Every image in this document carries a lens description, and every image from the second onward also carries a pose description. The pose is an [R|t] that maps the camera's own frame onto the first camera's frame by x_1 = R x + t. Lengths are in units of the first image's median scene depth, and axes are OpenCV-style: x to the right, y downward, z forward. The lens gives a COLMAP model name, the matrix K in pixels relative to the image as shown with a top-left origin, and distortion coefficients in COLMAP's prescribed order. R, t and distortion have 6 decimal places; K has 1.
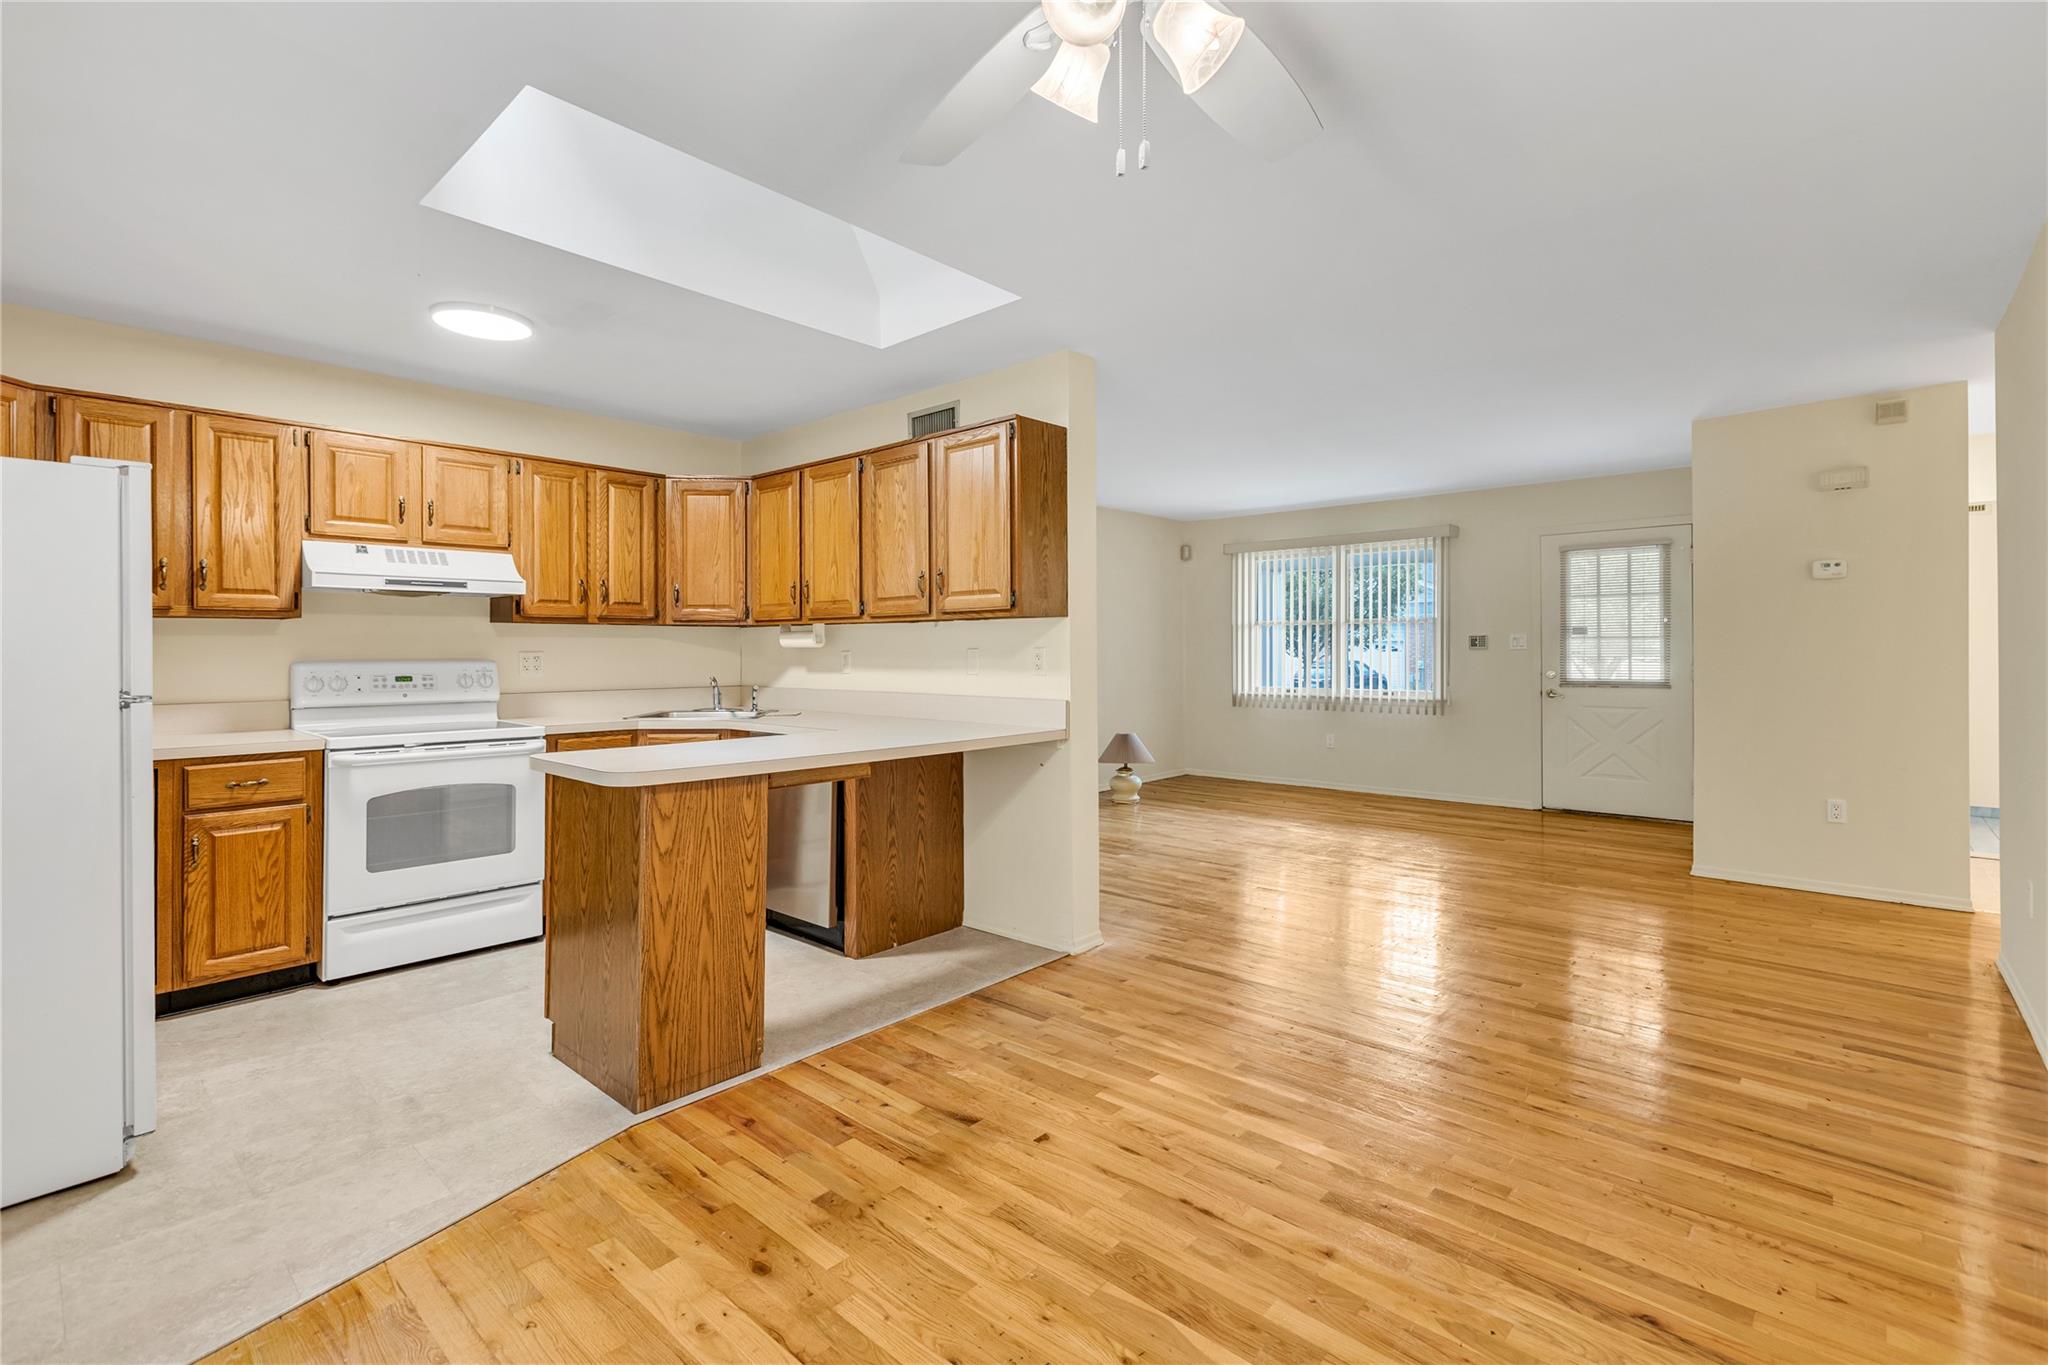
lens RADIAL K [[914.5, 0, 1013.0], [0, 914.5, 648.2], [0, 0, 1]] dist [0.002571, -0.000991]
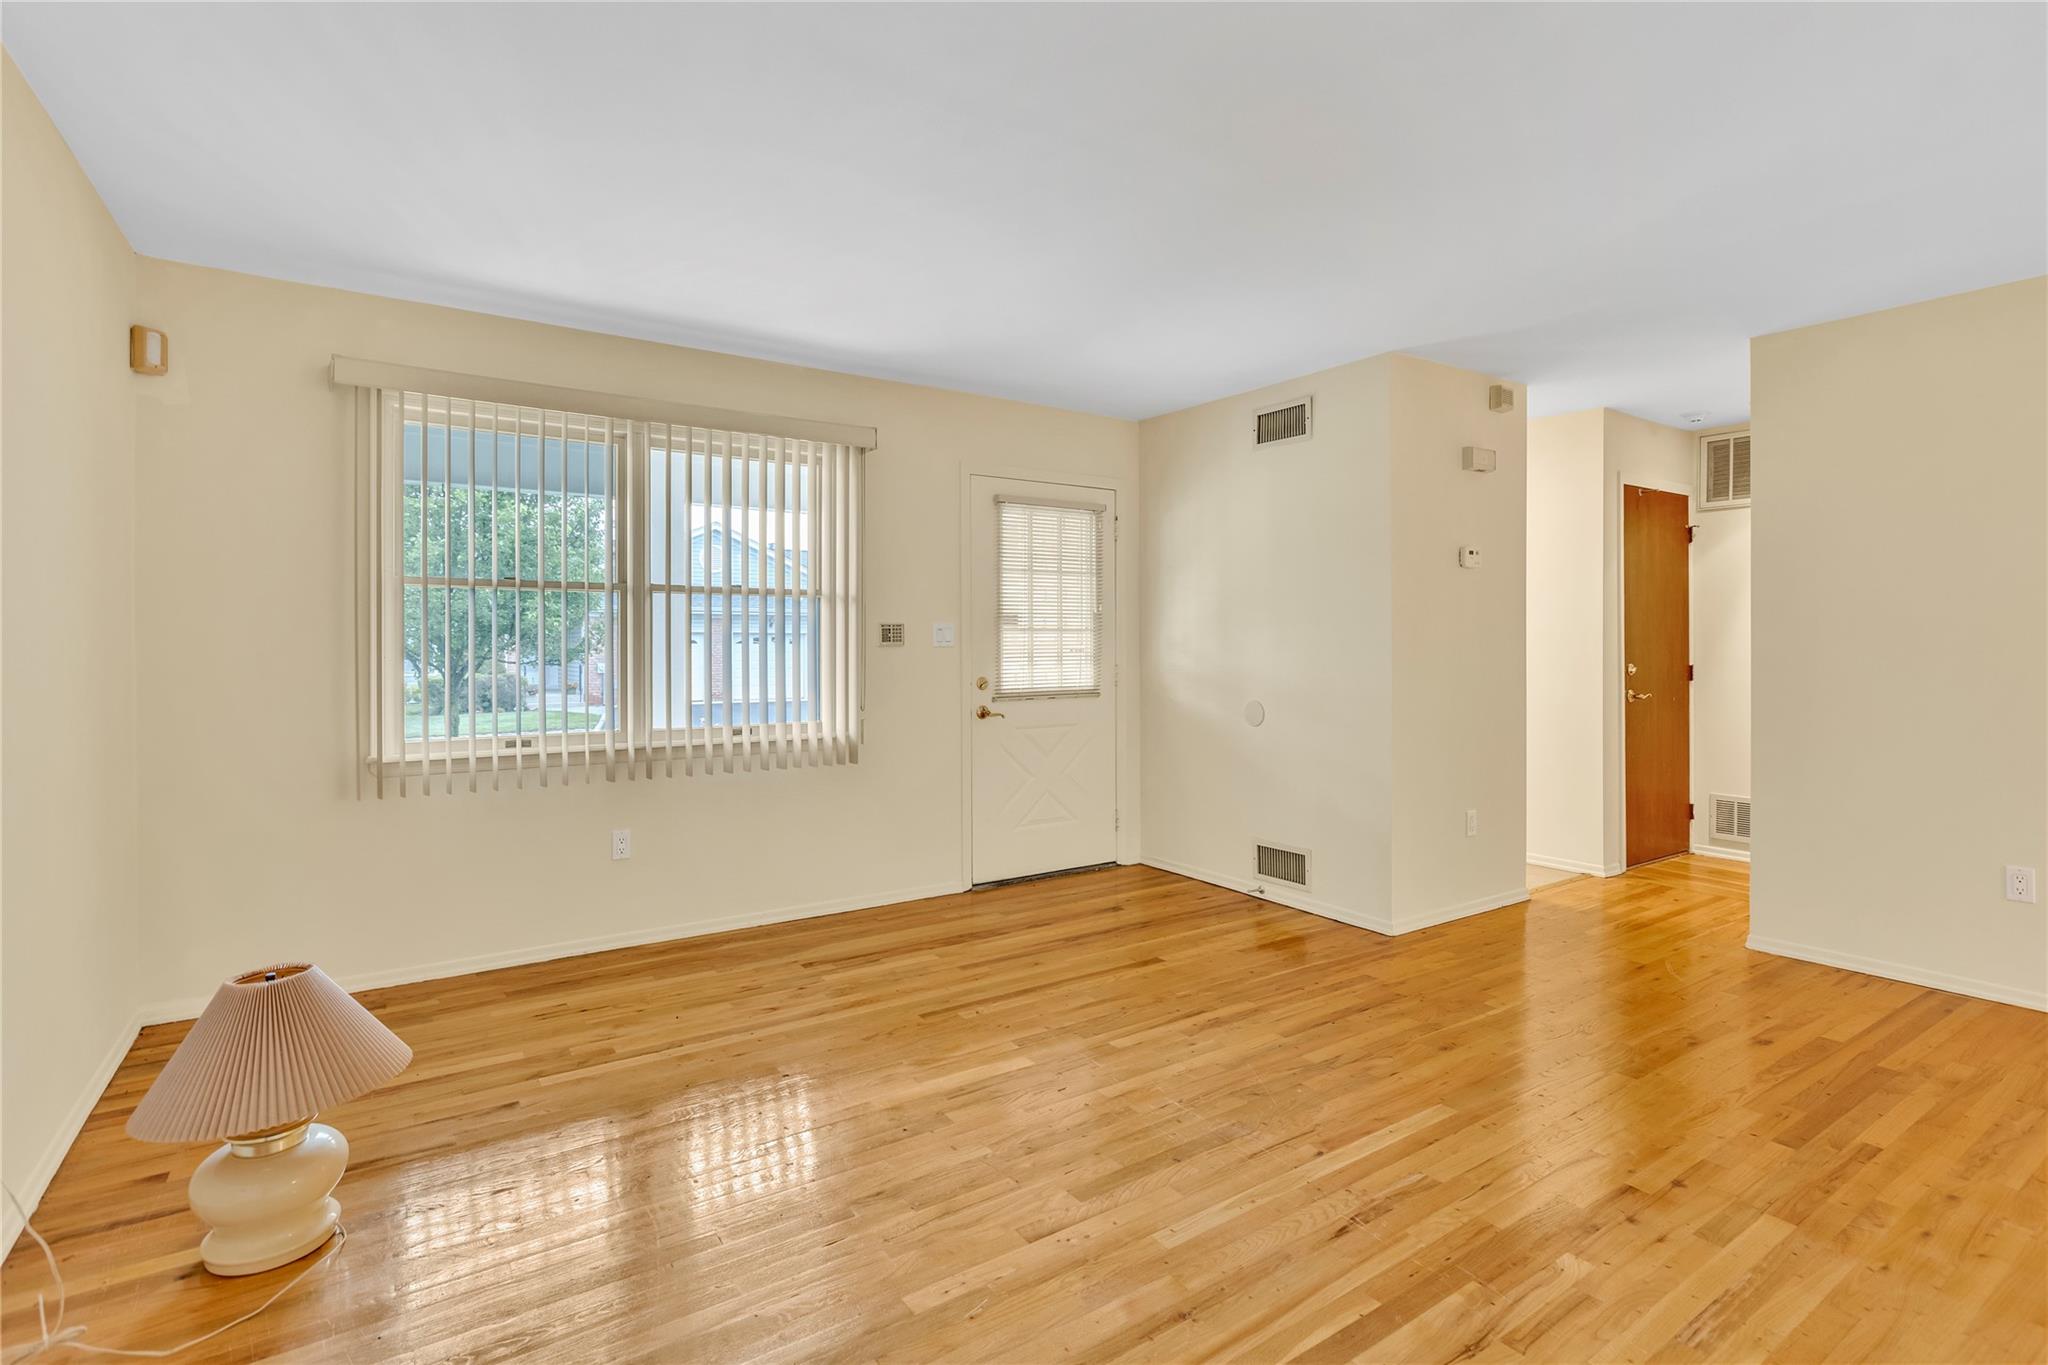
lens RADIAL K [[982.2, 0, 1028.5], [0, 982.2, 675.5], [0, 0, 1]] dist [-0.006111, 0.002233]
pose [[0.233715, -0.025724, 0.971965, -0.192103], [-0.001071, 0.999643, 0.026714, 0.006044], [-0.972305, -0.007285, 0.233604, 1.524343]]
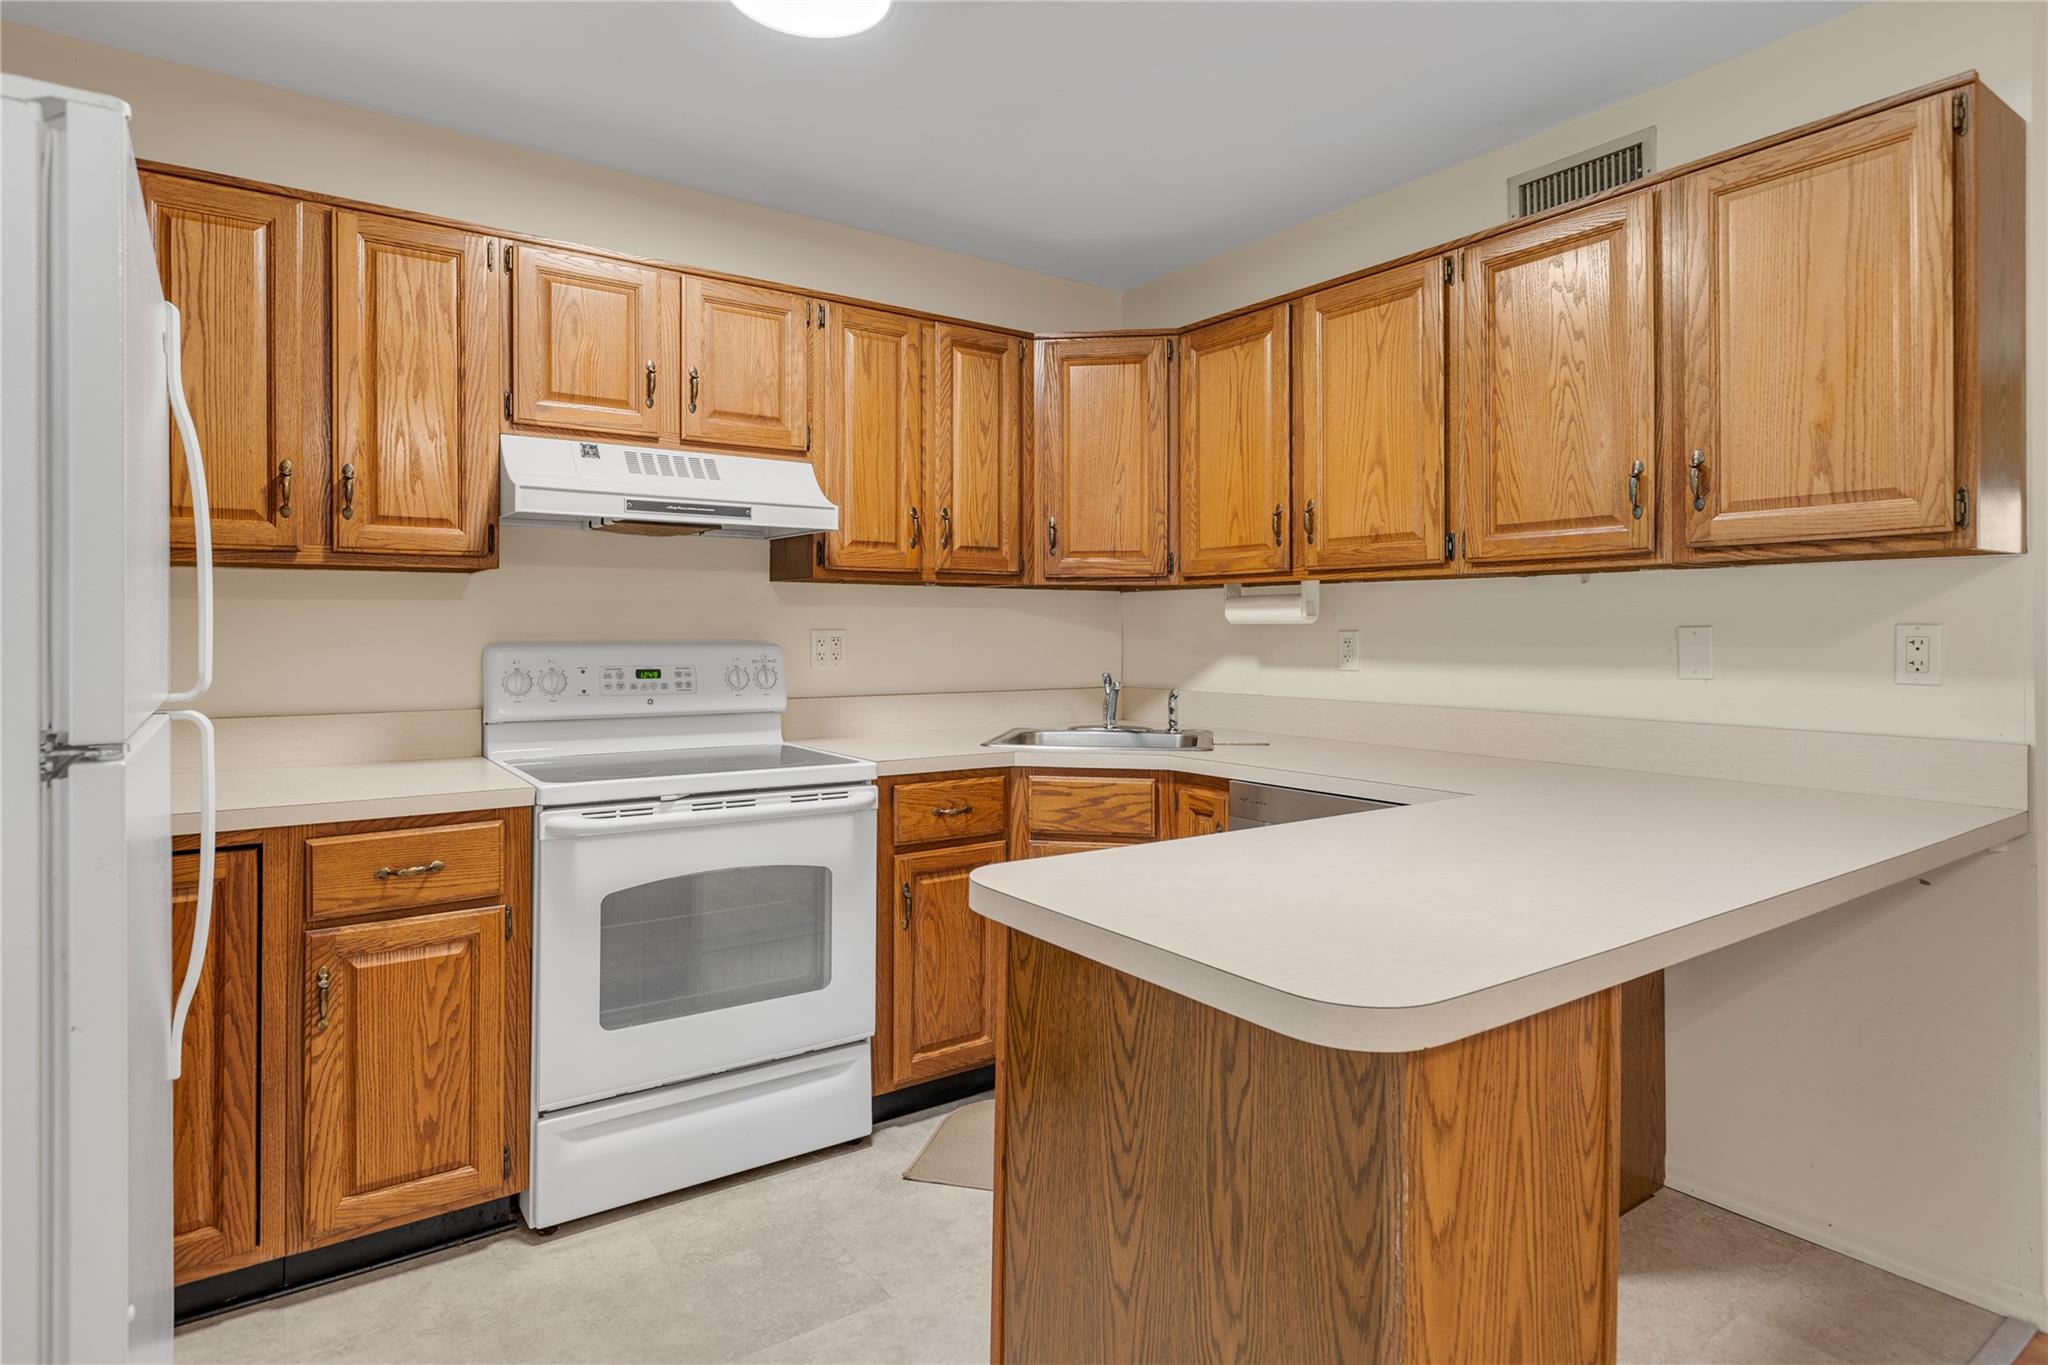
lens RADIAL K [[1087.3, 0, 1019.5], [0, 1087.3, 629.6], [0, 0, 1]] dist [-0.003556, 0.004062]
pose [[0.976137, 0.003672, -0.217124, -0.305388], [-0.003573, 0.999993, 0.000847, 0.003366], [0.217126, -0.000051, 0.976144, 0.399397]]
